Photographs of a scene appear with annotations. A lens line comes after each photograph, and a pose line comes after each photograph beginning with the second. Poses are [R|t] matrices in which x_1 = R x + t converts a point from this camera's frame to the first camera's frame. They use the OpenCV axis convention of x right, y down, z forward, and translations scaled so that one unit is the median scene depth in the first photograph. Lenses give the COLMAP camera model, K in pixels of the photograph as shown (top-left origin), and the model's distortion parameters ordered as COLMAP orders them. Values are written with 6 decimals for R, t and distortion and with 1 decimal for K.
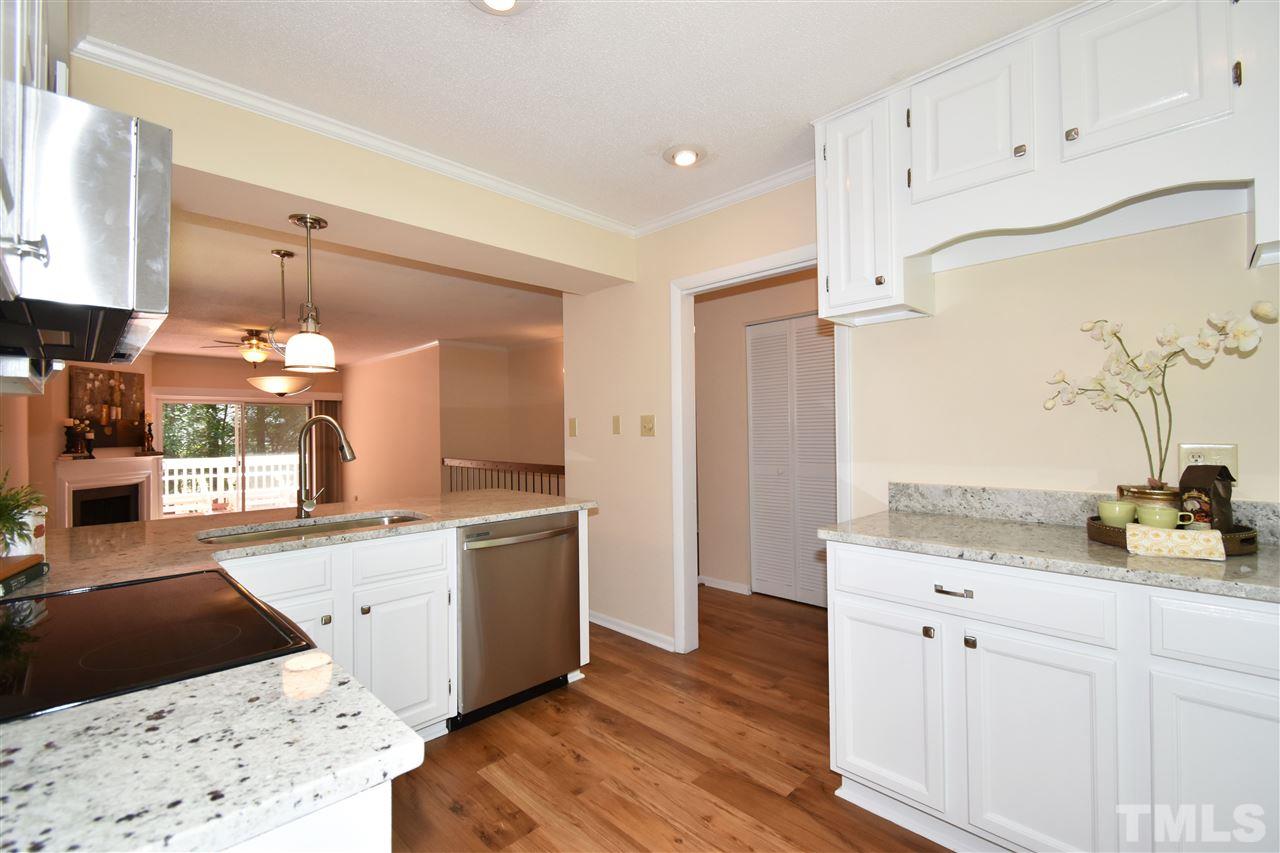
lens RADIAL K [[561.1, 0, 643.0], [0, 561.1, 427.0], [0, 0, 1]] dist [0.003133, -0.000134]
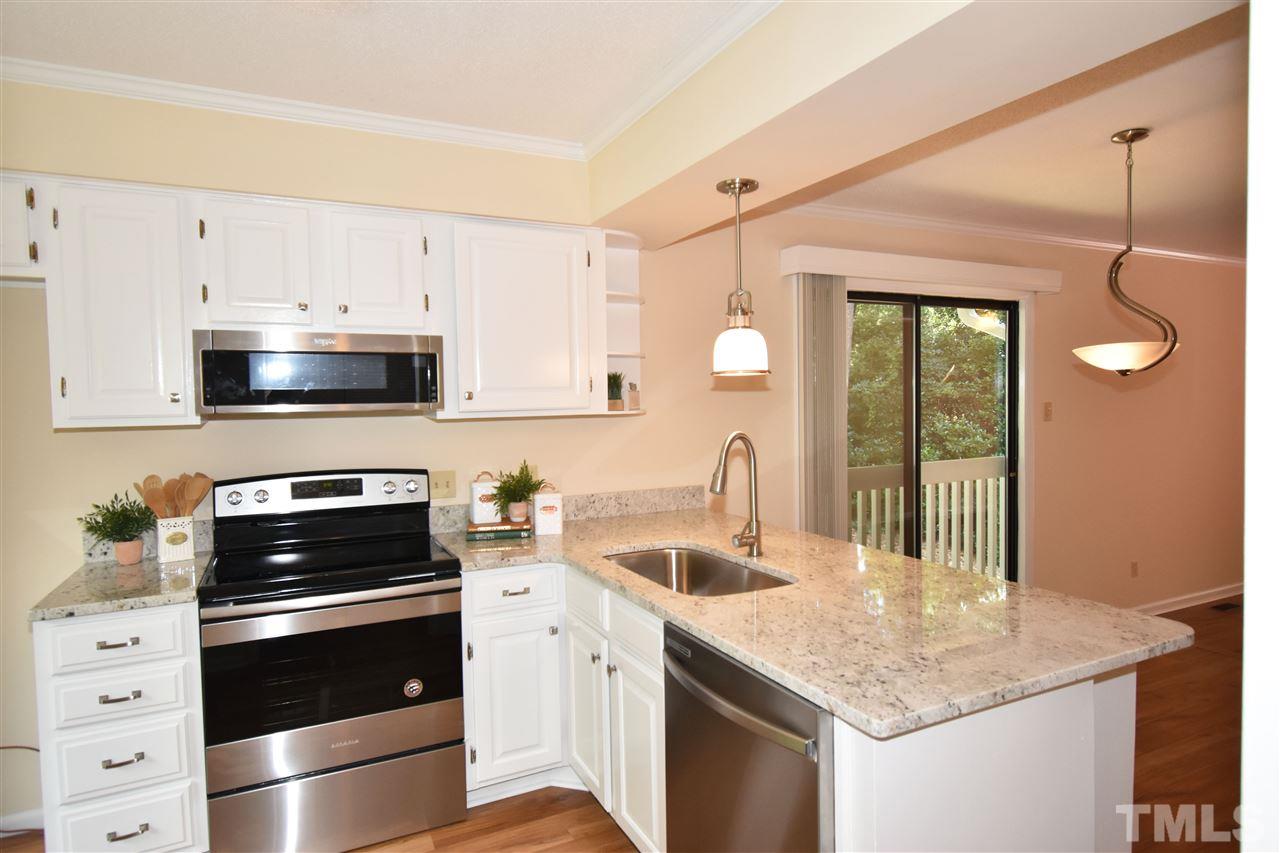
lens RADIAL K [[725.3, 0, 640.0], [0, 725.3, 426.5], [0, 0, 1]] dist [0.006631, 0.001138]
pose [[-0.323301, 0.050938, -0.944924, 0.429012], [0.026681, 0.998644, 0.044705, -0.075857], [0.945920, -0.010759, -0.324222, 1.179876]]
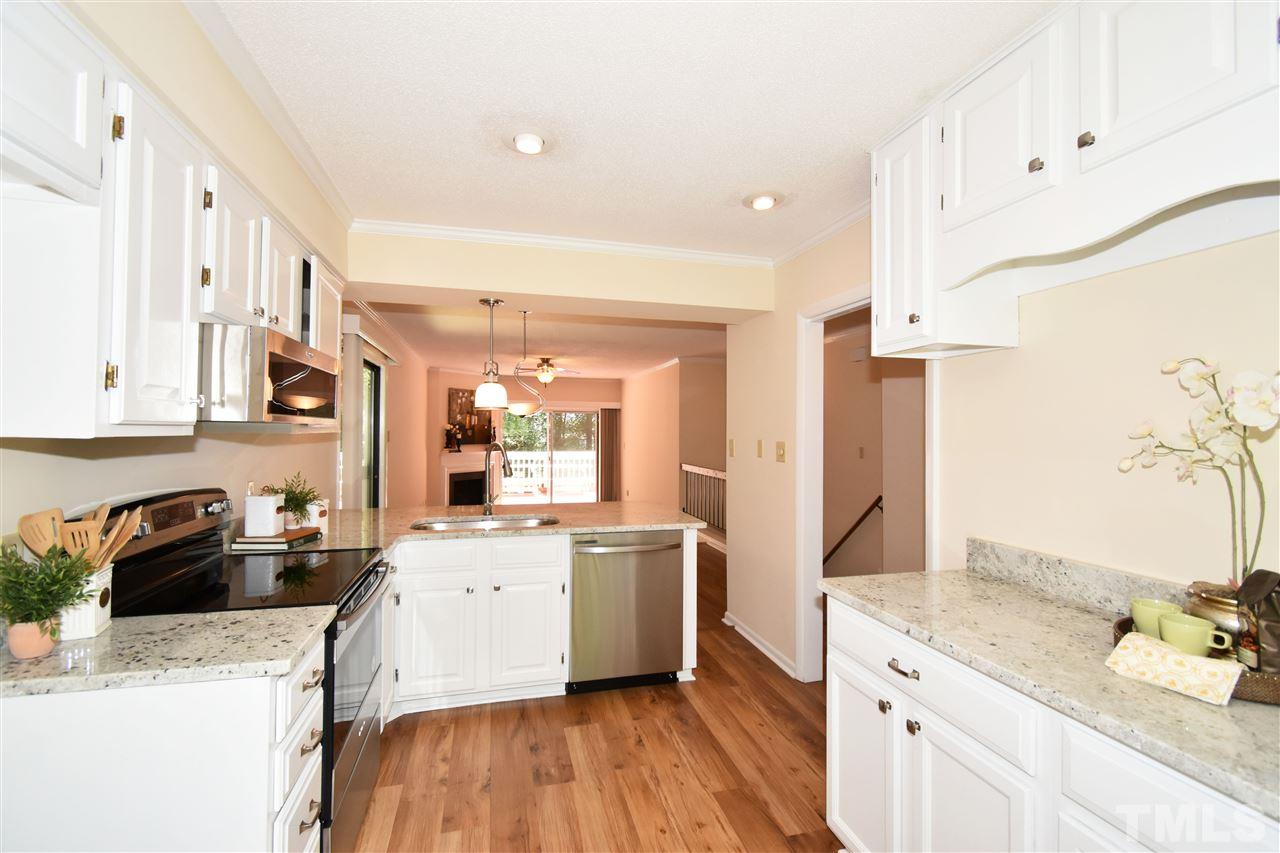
lens RADIAL K [[561.1, 0, 643.0], [0, 561.1, 427.0], [0, 0, 1]] dist [0.003133, -0.000134]
pose [[0.865085, 0.015224, -0.501395, 0.421435], [-0.013950, 0.999883, 0.006292, -0.070049], [0.501432, 0.001551, 0.865196, -0.012504]]
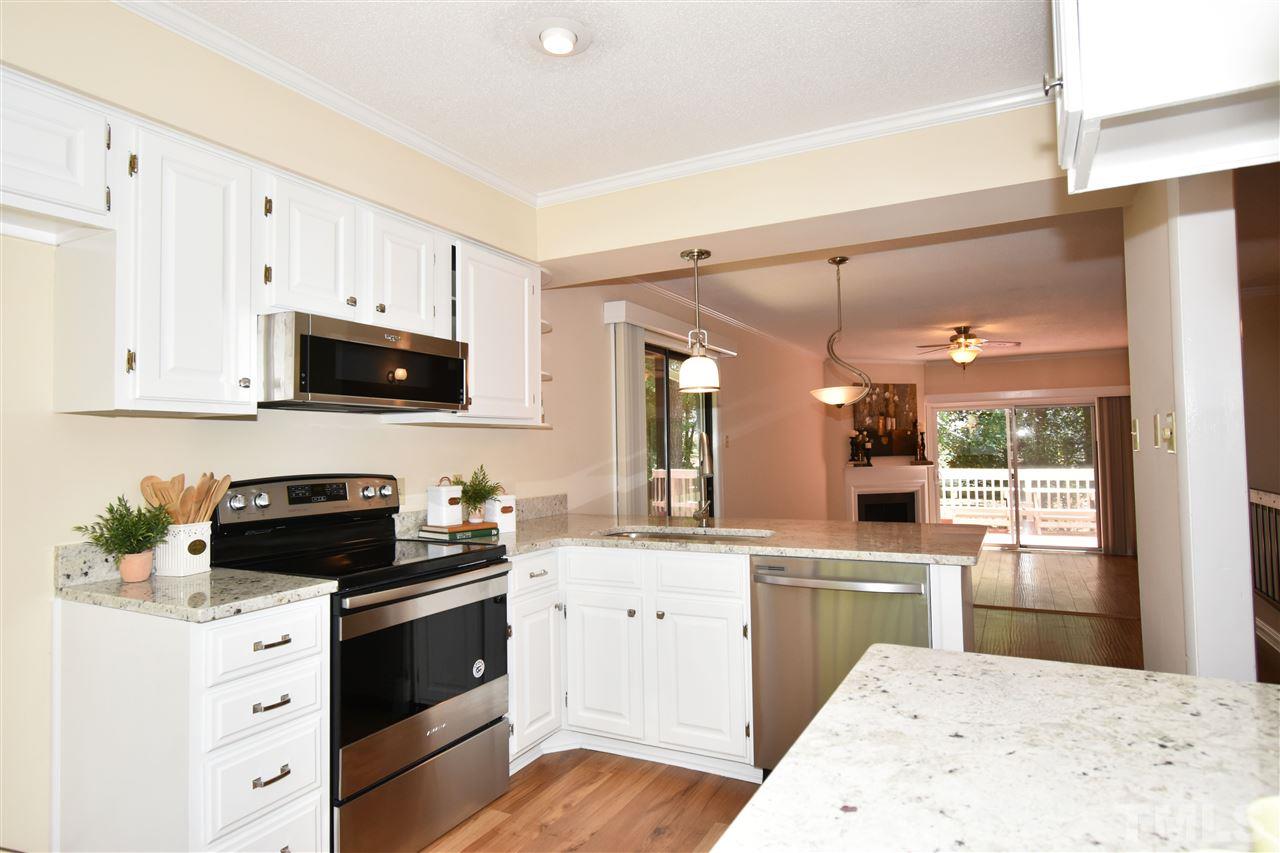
lens RADIAL K [[725.7, 0, 641.0], [0, 725.7, 428.5], [0, 0, 1]] dist [-0.003731, -0.001282]
pose [[0.298364, -0.022340, -0.954191, 0.693440], [0.020479, 0.999646, -0.017001, -0.007039], [0.954233, -0.014469, 0.298716, 0.465666]]
